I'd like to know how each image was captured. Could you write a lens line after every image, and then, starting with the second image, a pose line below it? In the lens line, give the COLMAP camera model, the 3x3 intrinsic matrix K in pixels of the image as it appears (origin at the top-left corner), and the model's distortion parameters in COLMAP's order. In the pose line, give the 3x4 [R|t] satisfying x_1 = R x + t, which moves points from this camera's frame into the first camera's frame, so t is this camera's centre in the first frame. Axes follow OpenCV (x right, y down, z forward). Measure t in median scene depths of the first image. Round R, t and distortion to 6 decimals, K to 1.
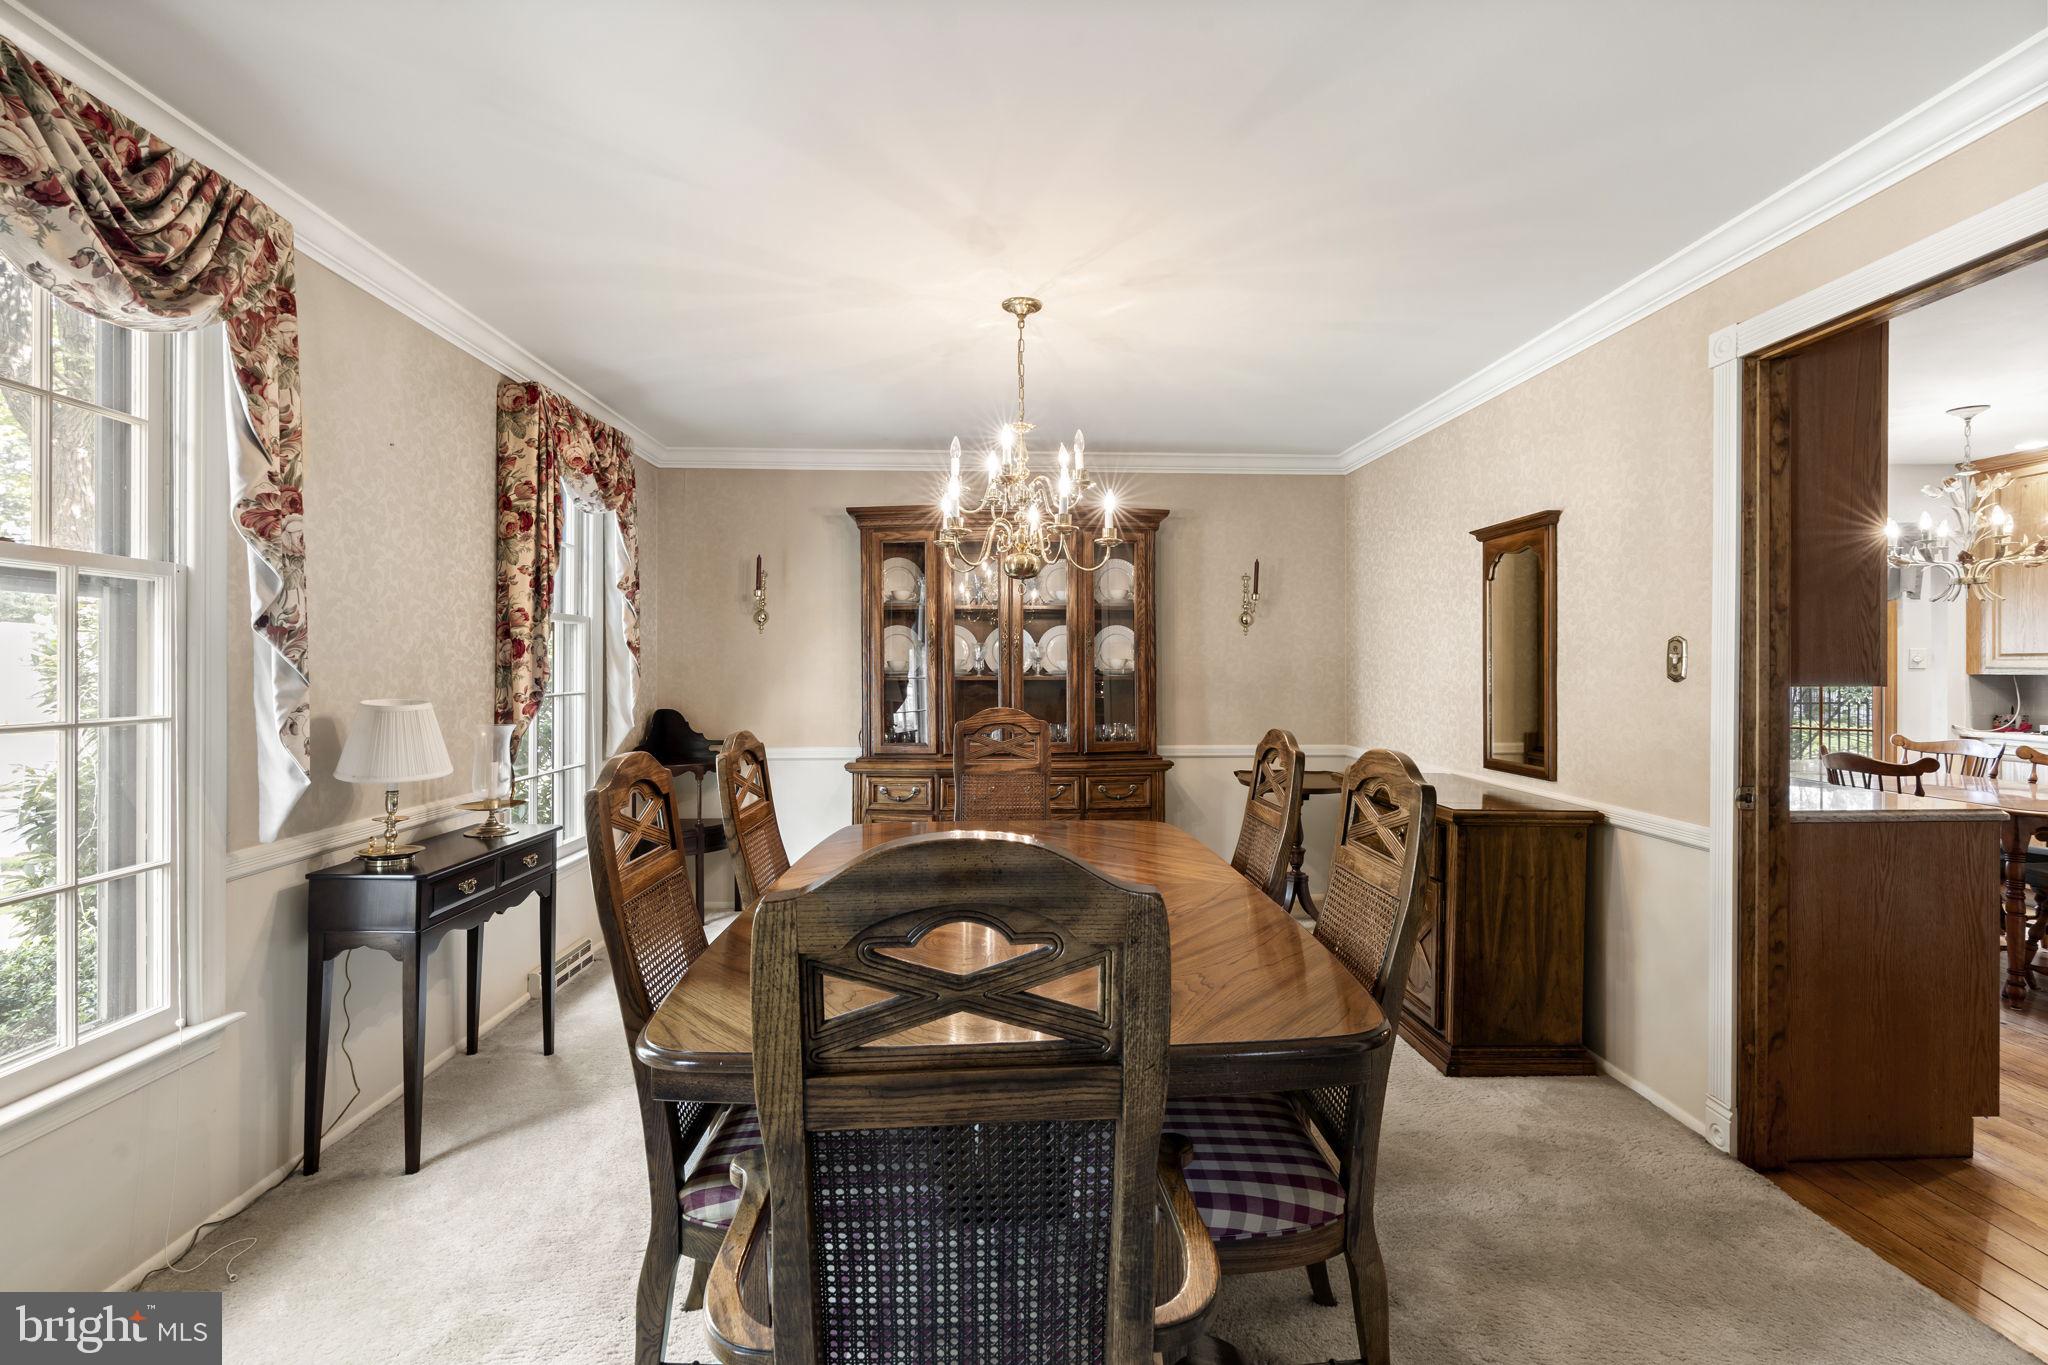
lens RADIAL K [[940.8, 0, 1029.2], [0, 940.8, 667.2], [0, 0, 1]] dist [-0.009211, 0.004221]
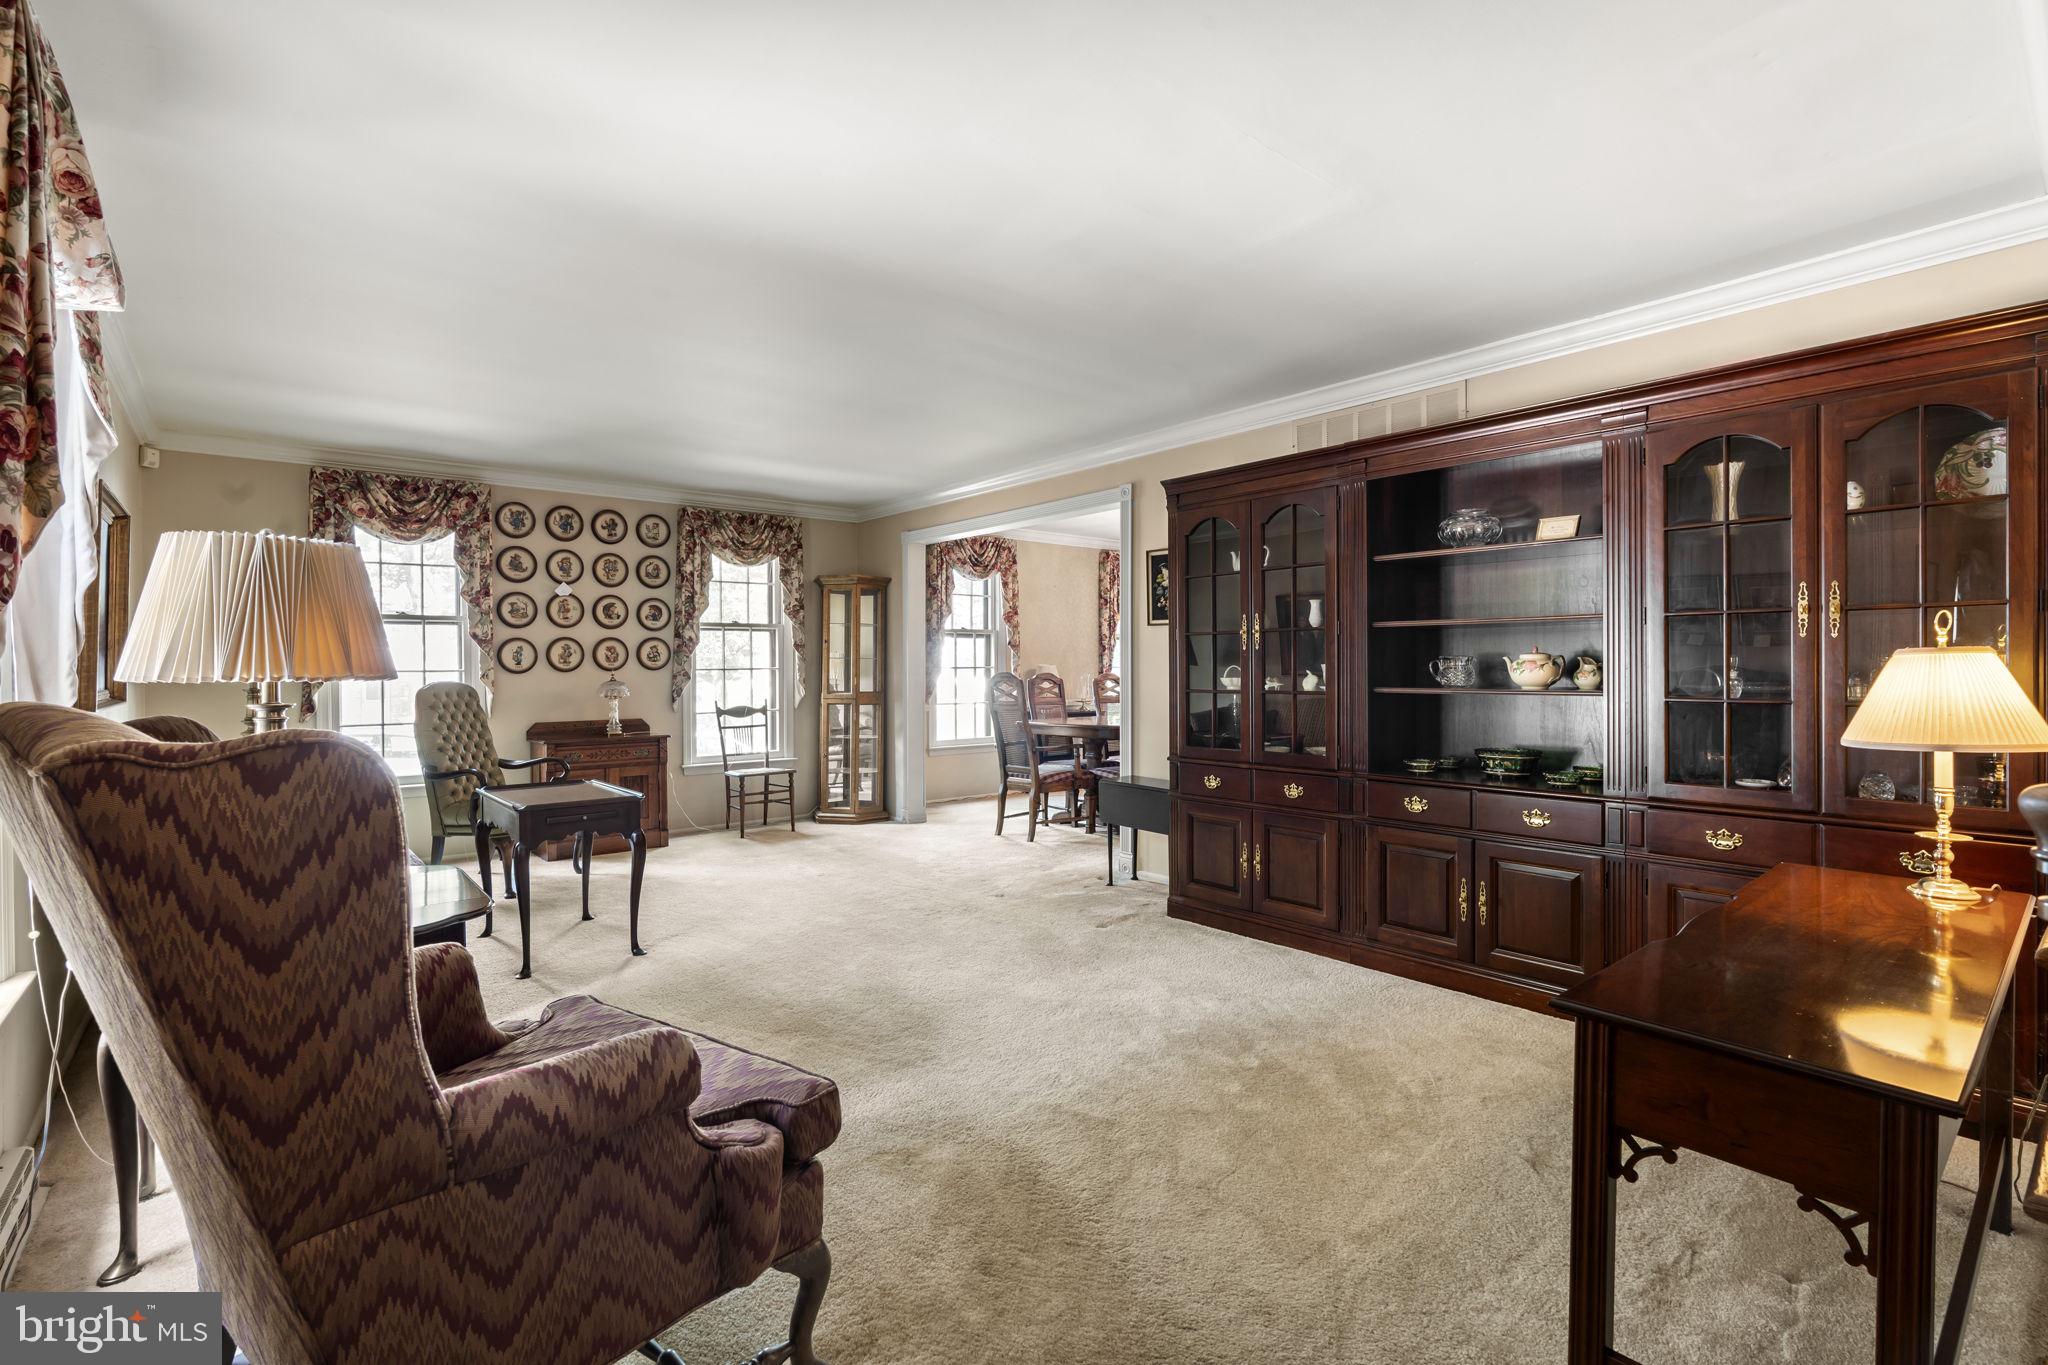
lens RADIAL K [[940.8, 0, 1015.9], [0, 940.8, 666.5], [0, 0, 1]] dist [-0.009211, 0.004221]
pose [[0.608037, 0.001772, -0.793906, 2.379984], [0.003100, 0.999985, 0.004606, 0.030718], [0.793902, -0.005262, 0.608023, -1.415698]]
